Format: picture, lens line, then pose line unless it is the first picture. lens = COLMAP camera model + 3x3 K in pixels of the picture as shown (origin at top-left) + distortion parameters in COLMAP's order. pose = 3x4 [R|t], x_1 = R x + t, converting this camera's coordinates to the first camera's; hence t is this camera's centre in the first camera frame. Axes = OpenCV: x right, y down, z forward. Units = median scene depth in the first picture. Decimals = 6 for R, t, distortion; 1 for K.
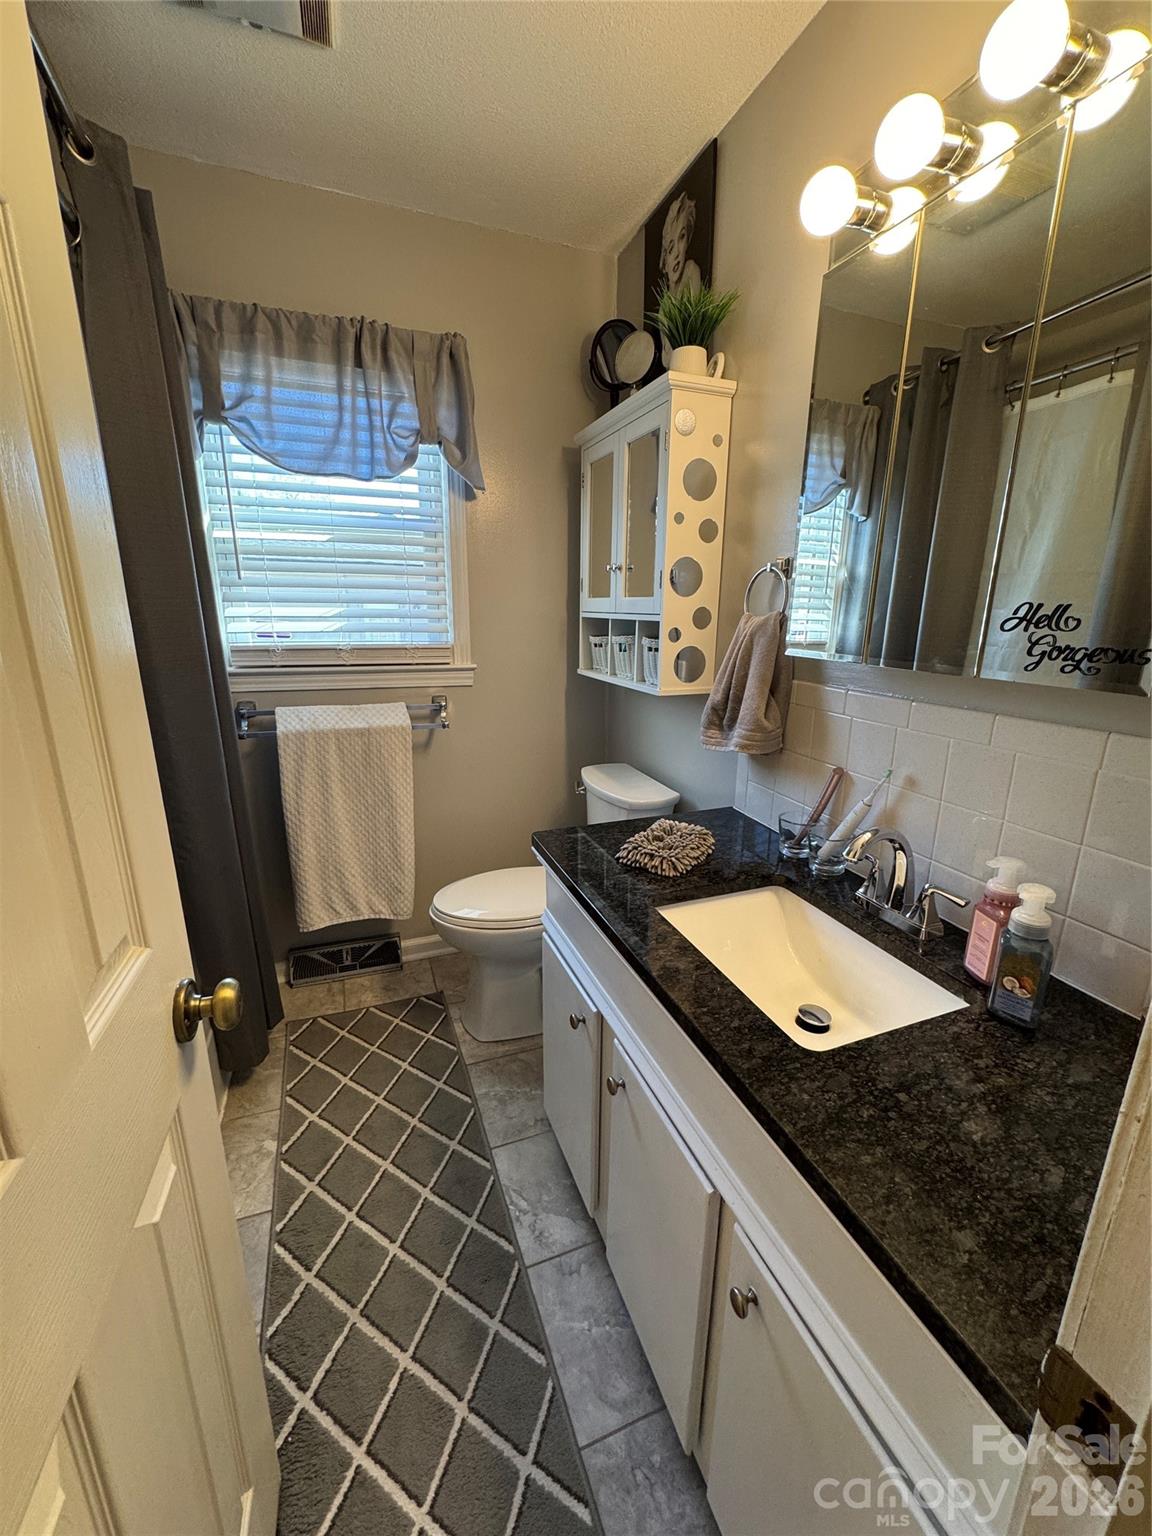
lens RADIAL K [[613.9, 0, 578.4], [0, 613.9, 764.8], [0, 0, 1]] dist [-0.001771, 0.000033]
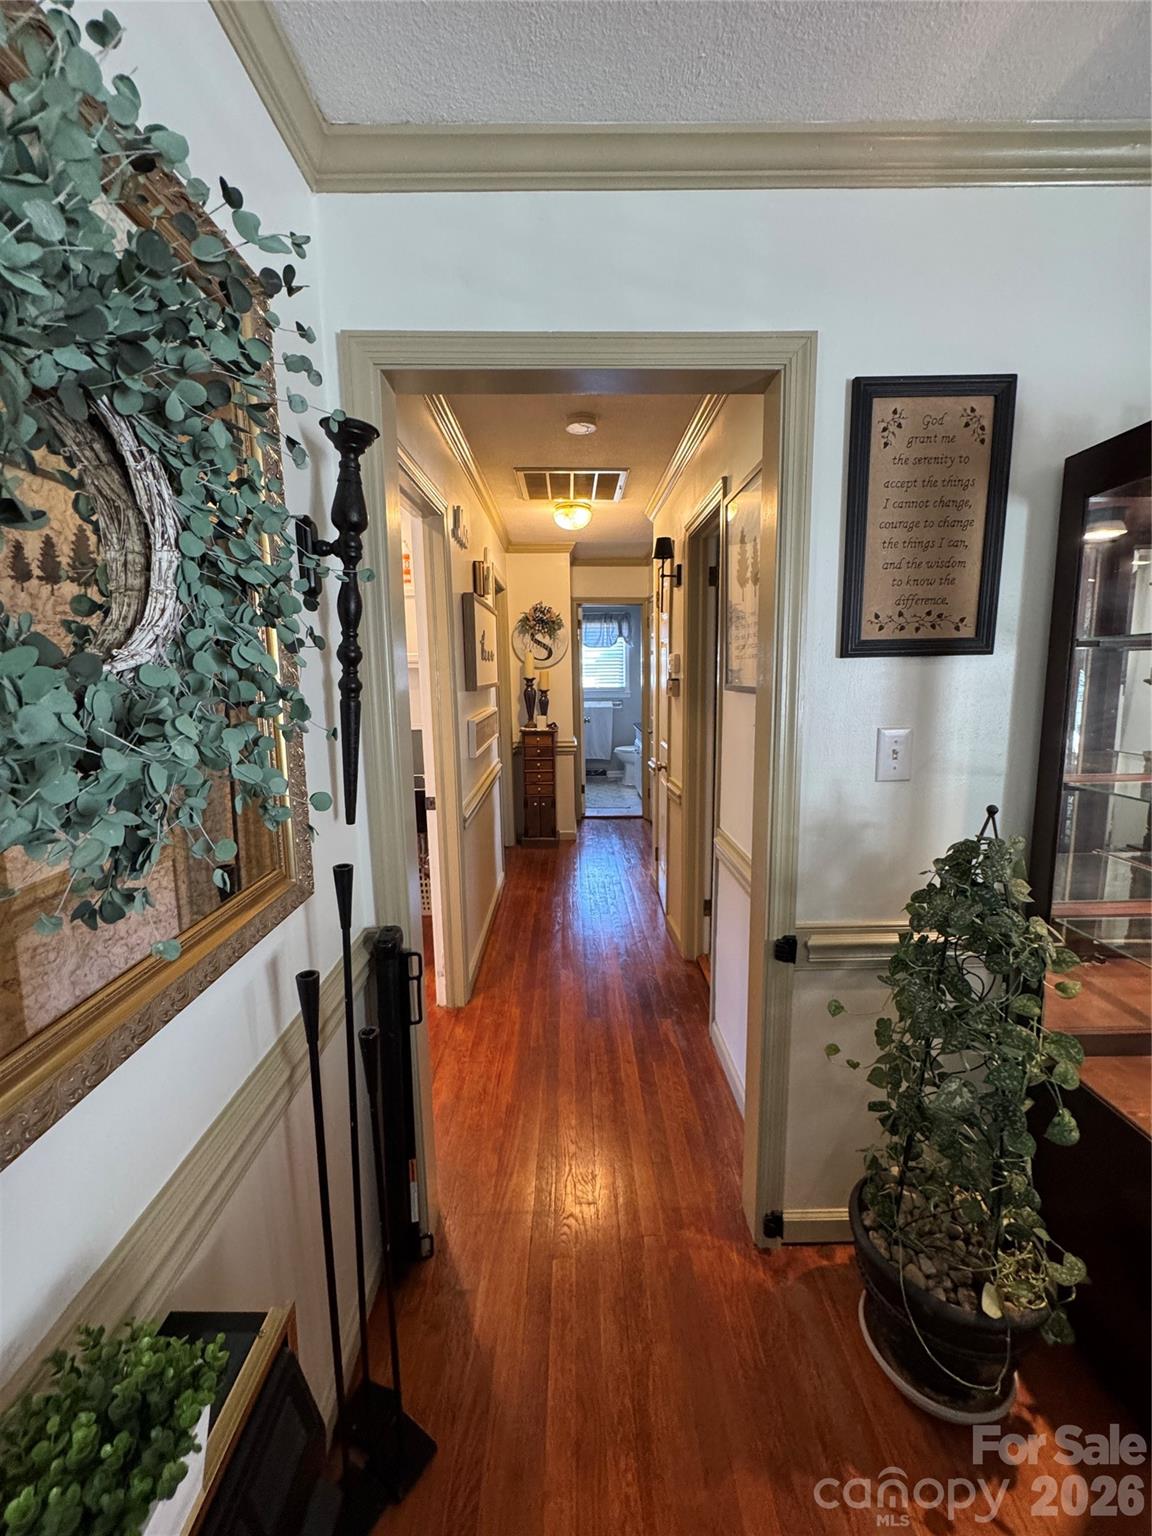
lens RADIAL K [[613.9, 0, 573.9], [0, 613.9, 766.2], [0, 0, 1]] dist [-0.001771, 0.000033]
pose [[0.936478, 0.032664, -0.349203, 0.944239], [-0.066850, 0.994024, -0.086293, 0.729379], [0.344297, 0.104156, 0.933065, -2.915710]]
